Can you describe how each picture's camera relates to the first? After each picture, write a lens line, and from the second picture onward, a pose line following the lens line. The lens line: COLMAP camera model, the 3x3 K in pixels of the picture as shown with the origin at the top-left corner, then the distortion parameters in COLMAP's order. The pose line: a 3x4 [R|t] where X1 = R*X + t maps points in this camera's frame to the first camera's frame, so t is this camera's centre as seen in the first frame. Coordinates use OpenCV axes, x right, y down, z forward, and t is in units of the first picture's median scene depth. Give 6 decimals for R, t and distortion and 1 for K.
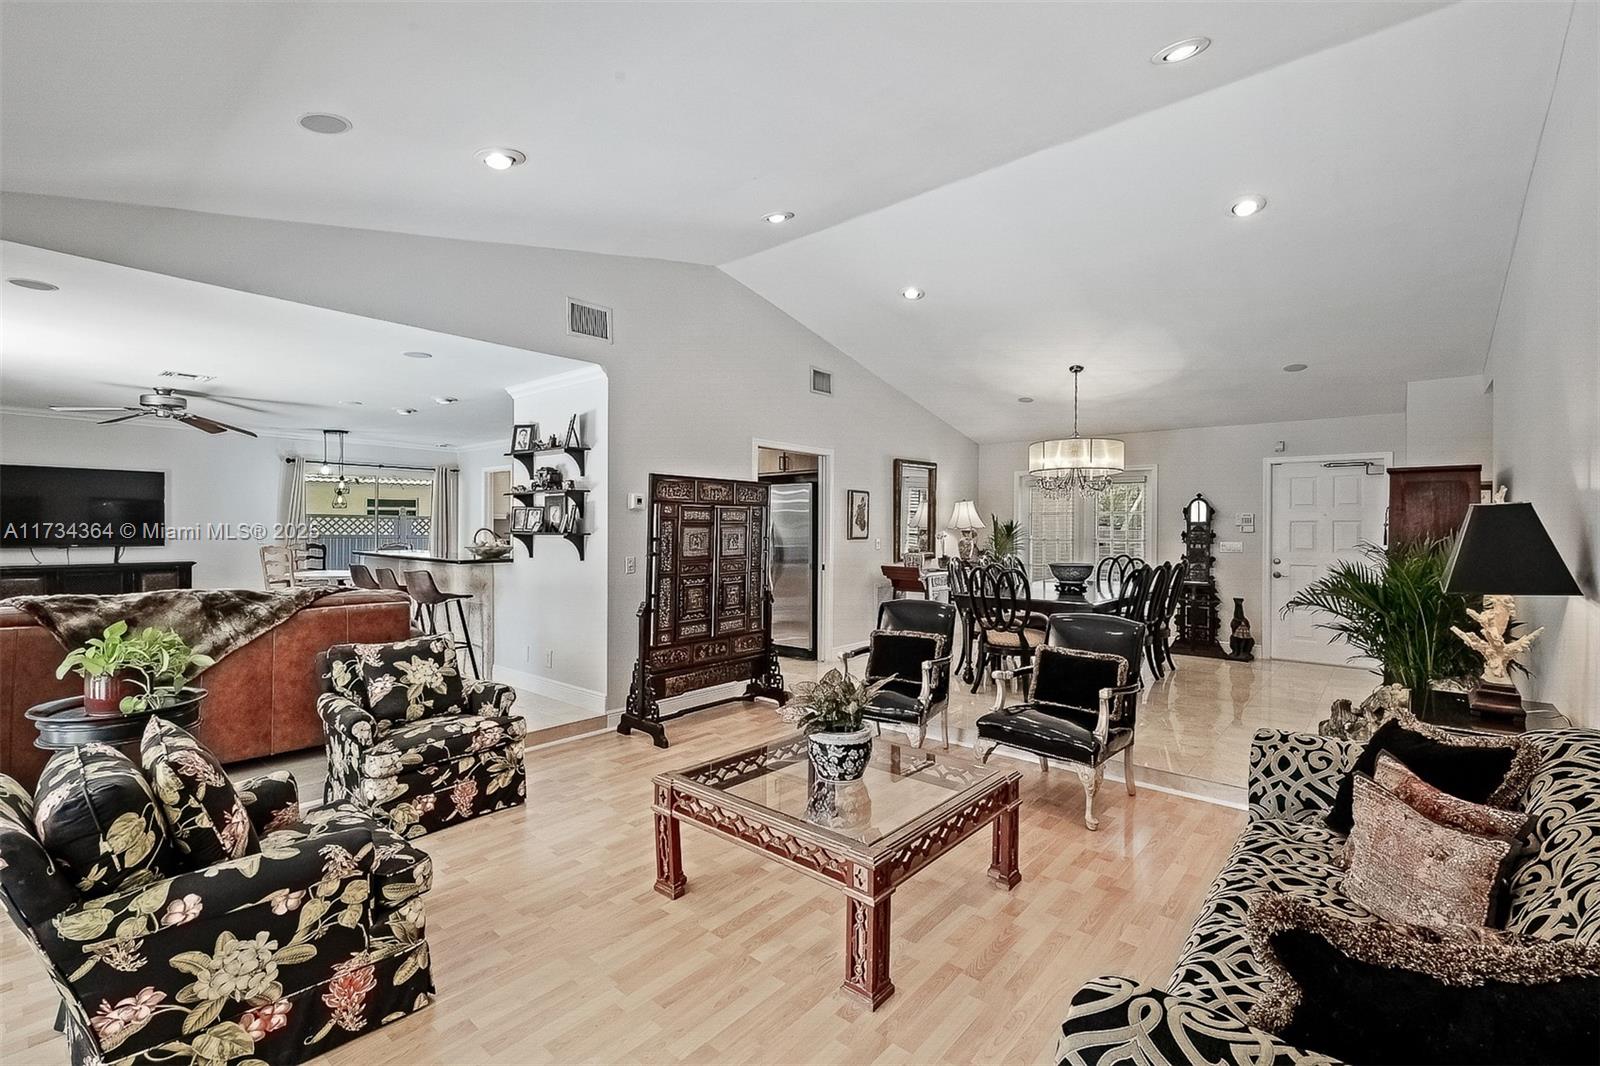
lens RADIAL K [[710.6, 0, 785.2], [0, 710.6, 528.0], [0, 0, 1]] dist [0.000449, -0.000879]
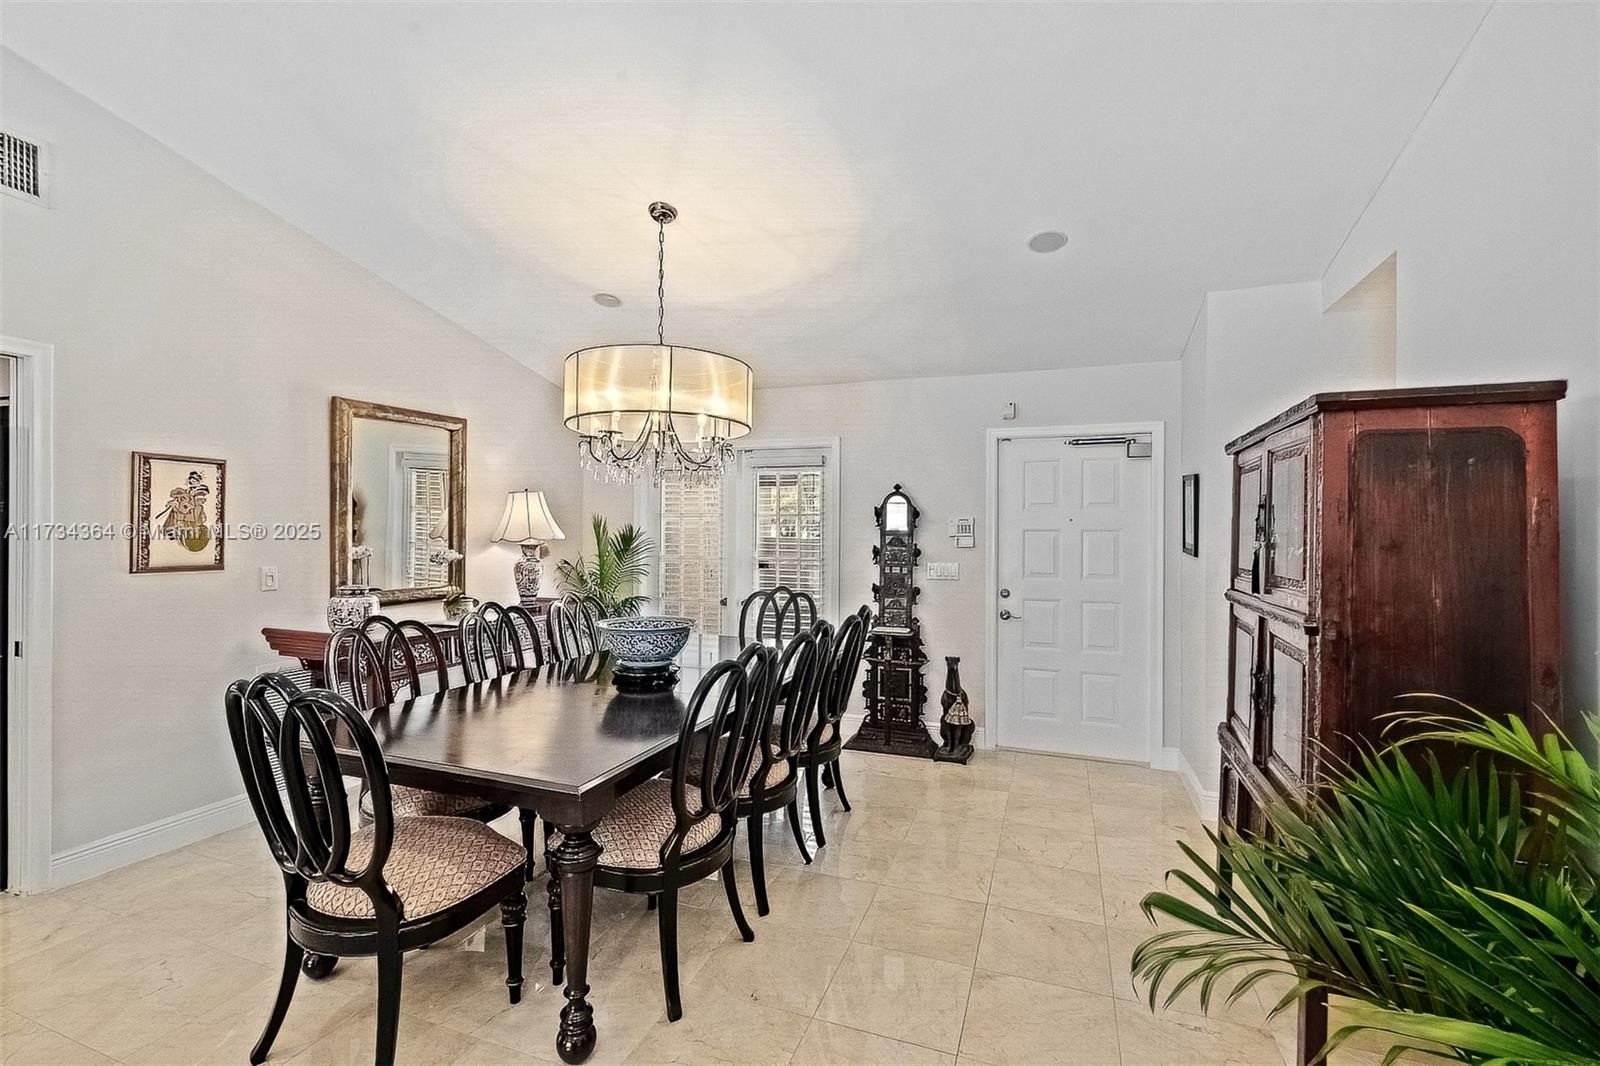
lens RADIAL K [[710.6, 0, 802.5], [0, 710.6, 529.4], [0, 0, 1]] dist [0.000449, -0.000879]
pose [[0.933445, 0.001365, 0.358717, 0.295134], [-0.001410, 0.999999, -0.000137, -0.009675], [-0.358717, -0.000378, 0.933446, 0.471139]]
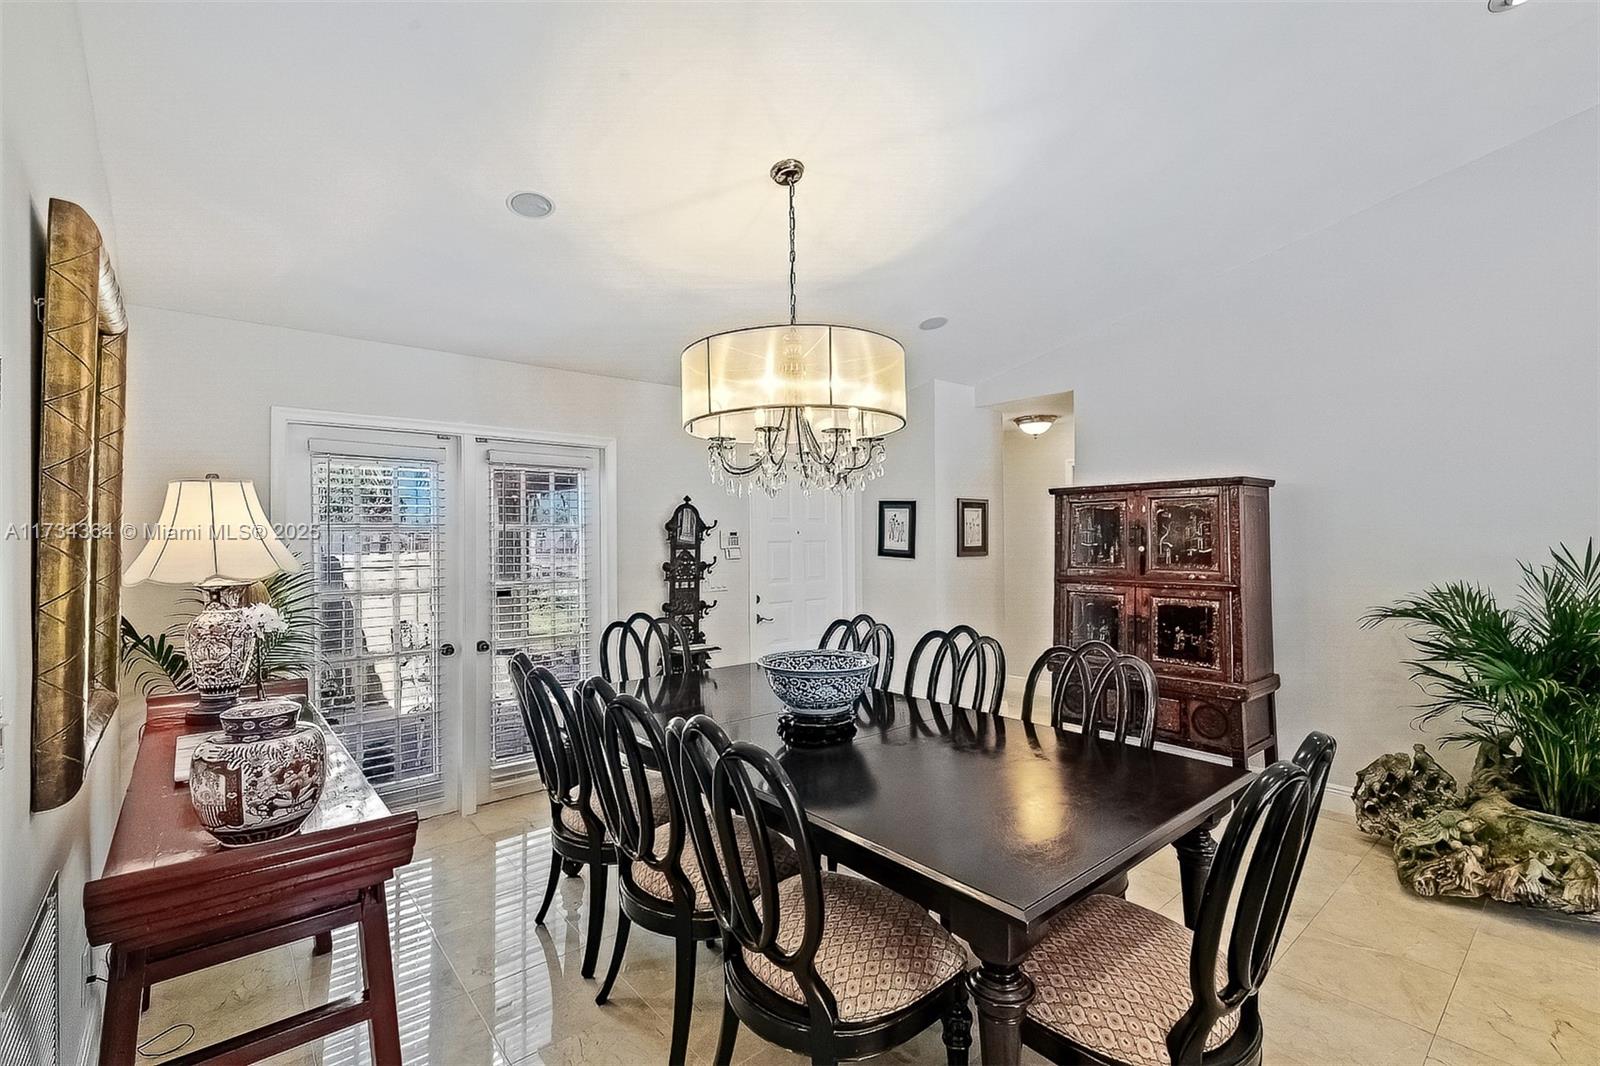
lens RADIAL K [[710.6, 0, 798.4], [0, 710.6, 533.0], [0, 0, 1]] dist [0.000449, -0.000879]
pose [[0.148620, 0.007100, 0.988869, 0.024790], [0.018445, 0.999780, -0.009950, -0.009577], [-0.988722, 0.019718, 0.148456, 0.849810]]
